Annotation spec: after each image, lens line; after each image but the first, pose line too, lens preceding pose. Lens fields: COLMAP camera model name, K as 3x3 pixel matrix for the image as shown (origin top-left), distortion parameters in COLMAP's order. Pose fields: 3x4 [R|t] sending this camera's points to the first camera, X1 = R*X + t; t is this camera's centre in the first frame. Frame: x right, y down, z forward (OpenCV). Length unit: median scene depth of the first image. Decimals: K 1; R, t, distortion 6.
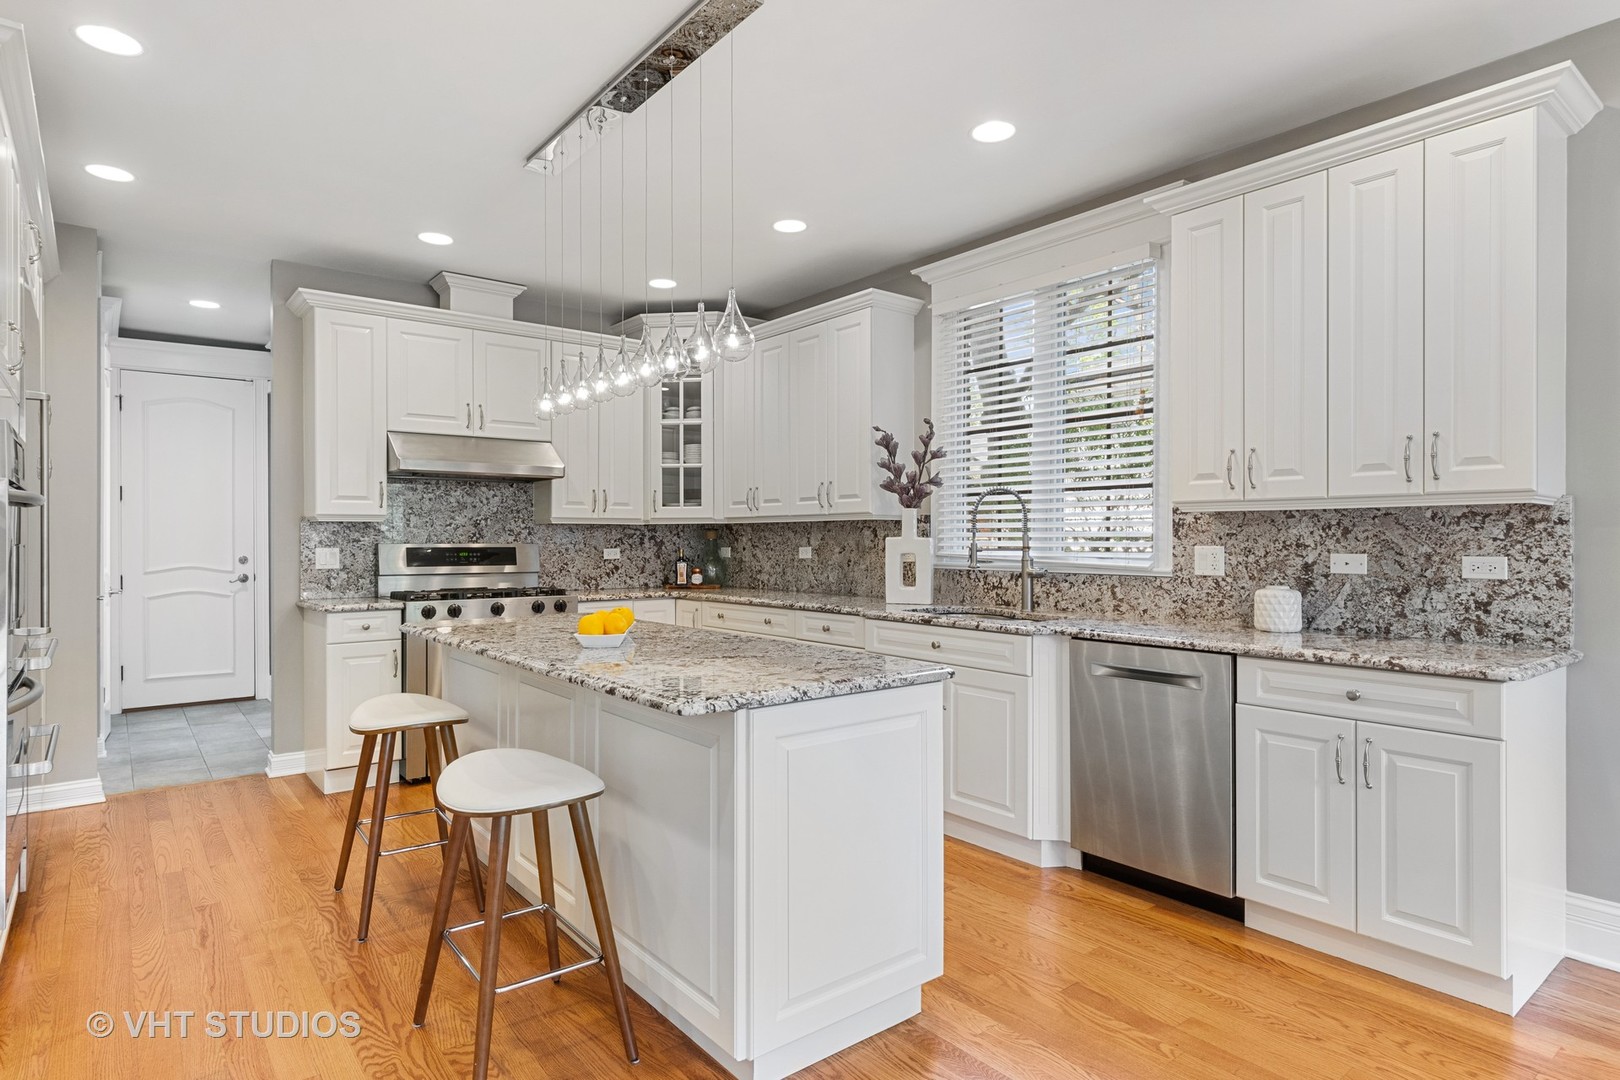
lens RADIAL K [[877.9, 0, 813.3], [0, 877.9, 537.6], [0, 0, 1]] dist [-0.003108, -0.000295]
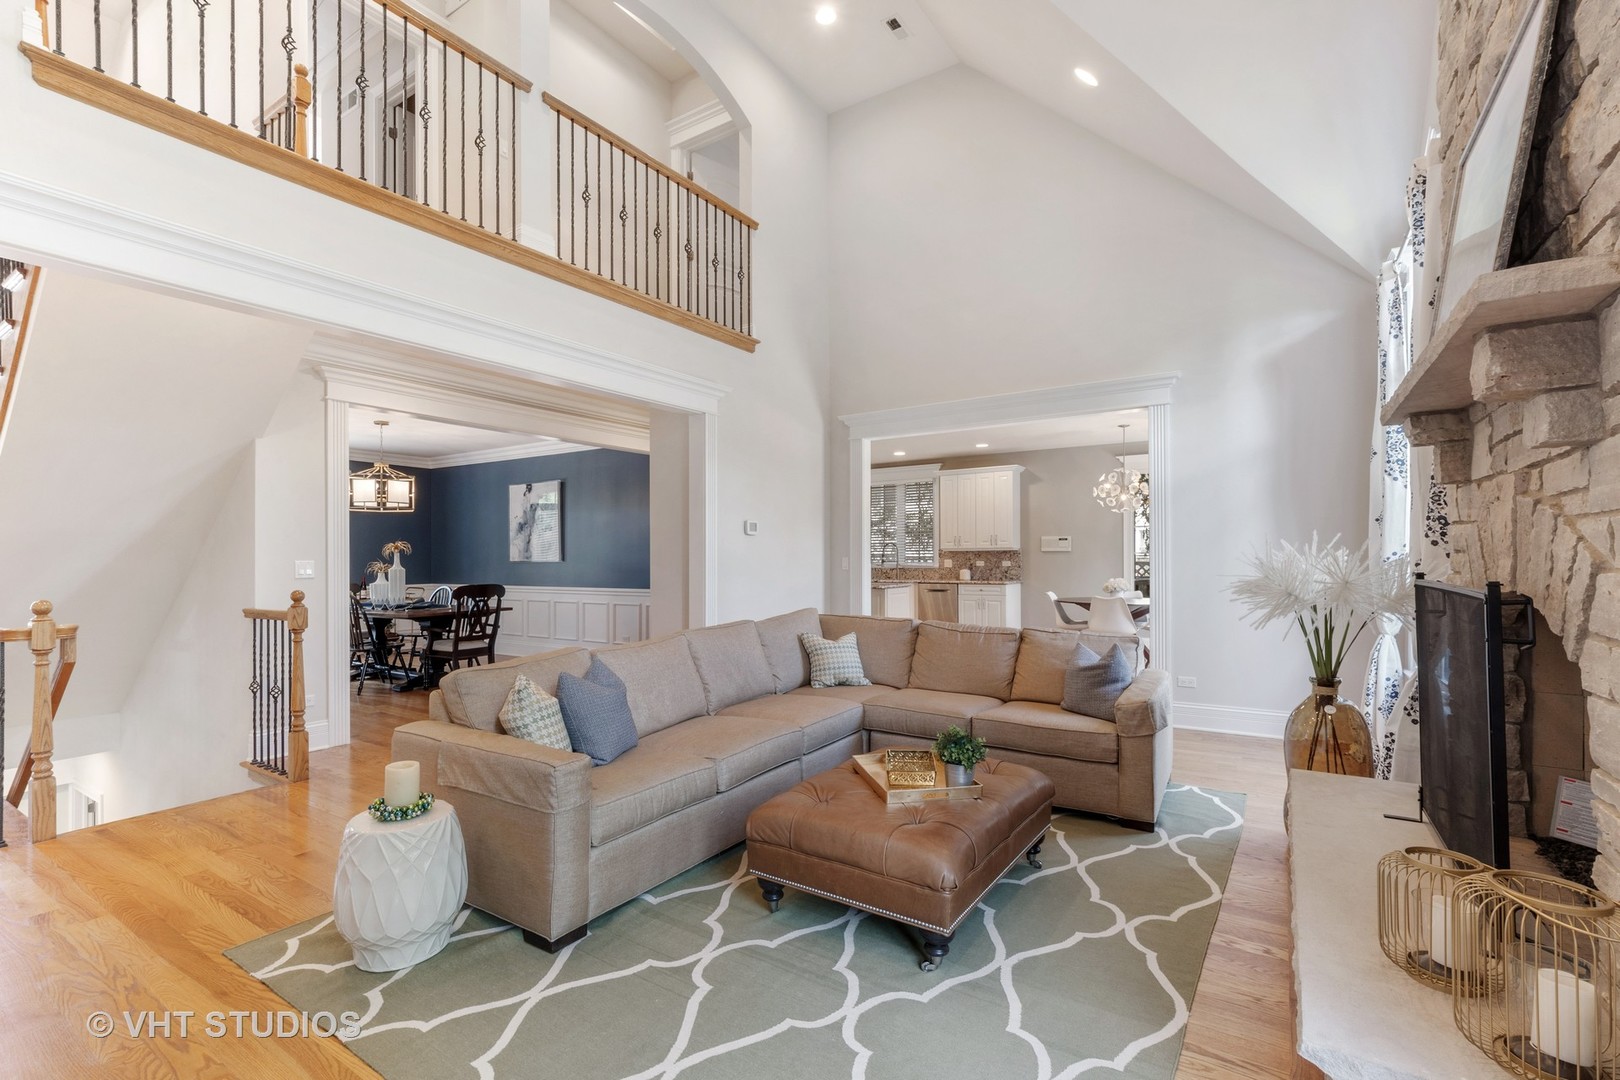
lens RADIAL K [[723.6, 0, 810.1], [0, 723.6, 550.3], [0, 0, 1]] dist [-0.003403, -0.001239]
pose [[0.949676, 0.000577, 0.313234, -1.294407], [0.004044, 0.999892, -0.014102, 0.011973], [-0.313209, 0.014659, 0.949571, -2.112932]]
